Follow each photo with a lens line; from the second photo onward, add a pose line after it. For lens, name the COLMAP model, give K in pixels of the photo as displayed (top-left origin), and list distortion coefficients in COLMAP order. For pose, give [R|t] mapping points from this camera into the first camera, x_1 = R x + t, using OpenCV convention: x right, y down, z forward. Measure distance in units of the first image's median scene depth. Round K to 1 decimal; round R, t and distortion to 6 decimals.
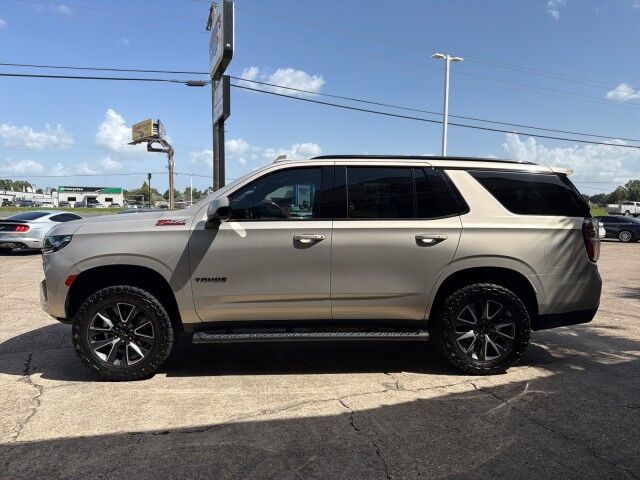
lens RADIAL K [[452.4, 0, 323.1], [0, 452.4, 242.7], [0, 0, 1]] dist [0.017920, -0.022018]
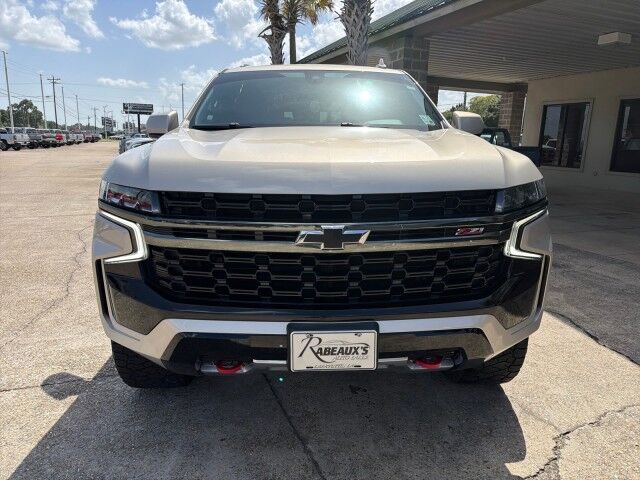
lens RADIAL K [[452.4, 0, 321.6], [0, 452.4, 241.2], [0, 0, 1]] dist [0.017920, -0.022018]
pose [[0.008944, -0.229314, 0.973311, -1.074851], [0.051190, 0.972179, 0.228576, -0.072729], [-0.998649, 0.047779, 0.020433, 1.213532]]
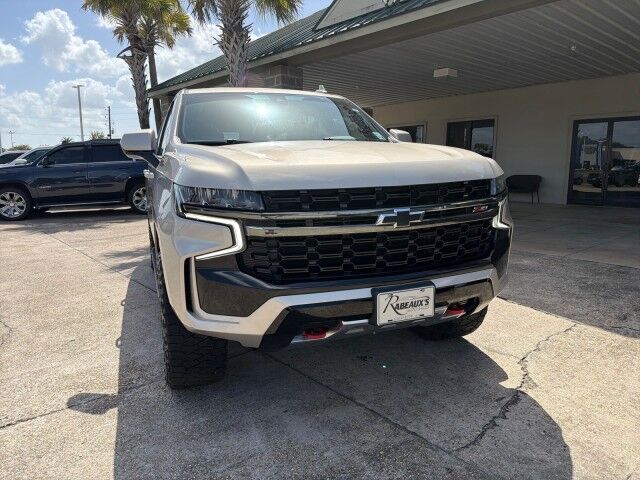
lens RADIAL K [[452.4, 0, 319.9], [0, 452.4, 238.9], [0, 0, 1]] dist [0.017920, -0.022018]
pose [[-0.318273, -0.164835, 0.933559, -1.153274], [0.071979, 0.977723, 0.197172, -0.071567], [-0.945263, 0.129951, -0.299318, 1.462661]]
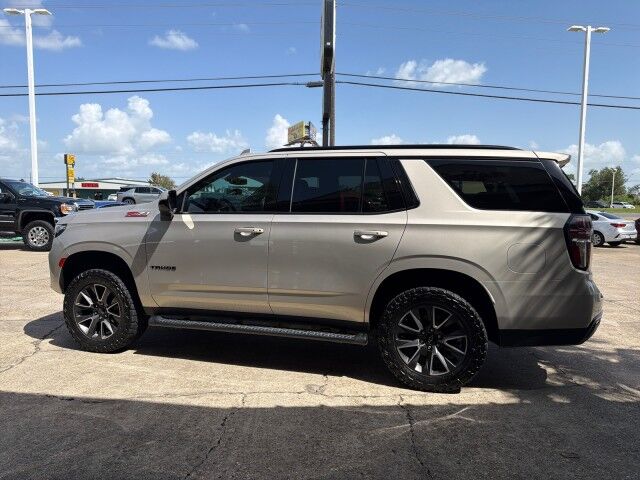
lens RADIAL K [[452.4, 0, 319.4], [0, 452.4, 241.4], [0, 0, 1]] dist [0.017920, -0.022018]
pose [[0.943392, 0.030220, -0.330301, 0.445909], [-0.028199, 0.999543, 0.010911, -0.003174], [0.330480, -0.000979, 0.943813, 0.102702]]
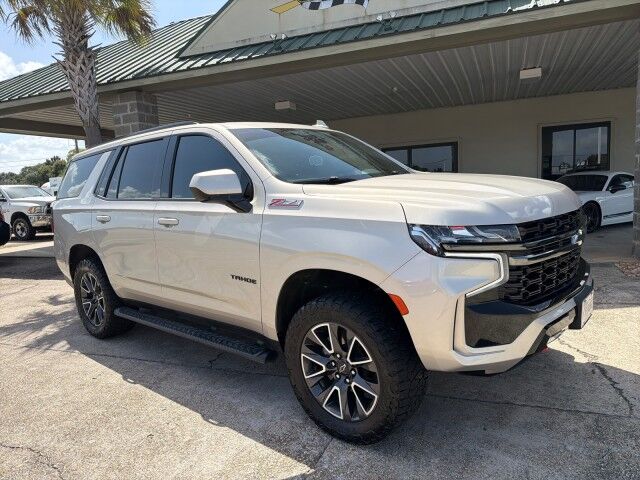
lens RADIAL K [[452.4, 0, 318.1], [0, 452.4, 243.5], [0, 0, 1]] dist [0.017920, -0.022018]
pose [[-0.720556, -0.062516, 0.690572, -0.864975], [0.099603, 0.976267, 0.192307, -0.134357], [-0.686205, 0.207351, -0.697229, 1.914871]]
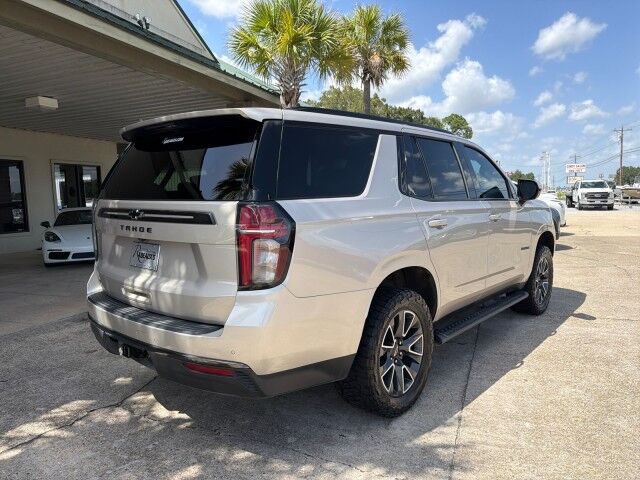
lens RADIAL K [[452.4, 0, 323.7], [0, 452.4, 242.8], [0, 0, 1]] dist [0.017920, -0.022018]
pose [[-0.690249, 0.078423, -0.719310, 0.946963], [-0.034711, 0.989376, 0.141175, -0.111145], [0.722739, 0.122414, -0.680193, 1.924375]]
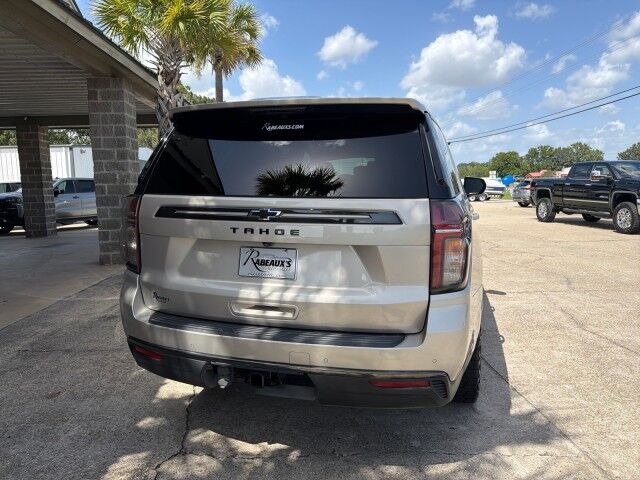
lens RADIAL K [[452.4, 0, 324.1], [0, 452.4, 237.8], [0, 0, 1]] dist [0.017920, -0.022018]
pose [[-0.324668, 0.102212, -0.940289, 1.147495], [-0.057453, 0.990177, 0.127473, -0.094893], [0.944081, 0.095409, -0.315606, 1.521375]]
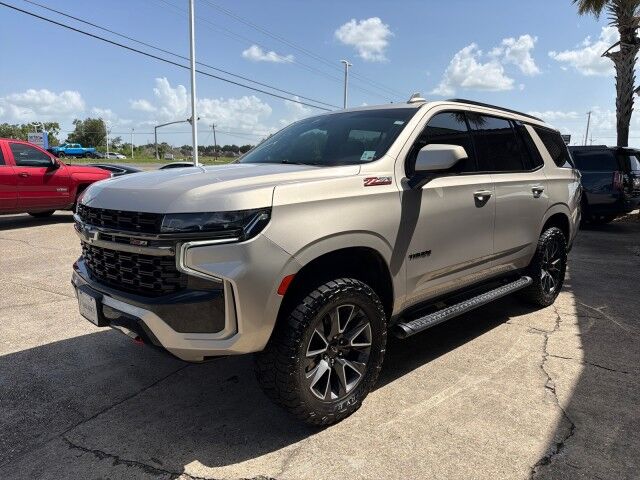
lens RADIAL K [[452.4, 0, 322.4], [0, 452.4, 243.4], [0, 0, 1]] dist [0.017920, -0.022018]
pose [[0.755874, -0.110910, 0.645255, -0.853290], [0.036196, 0.991119, 0.127957, -0.040922], [-0.653716, -0.073363, 0.753175, 0.517027]]
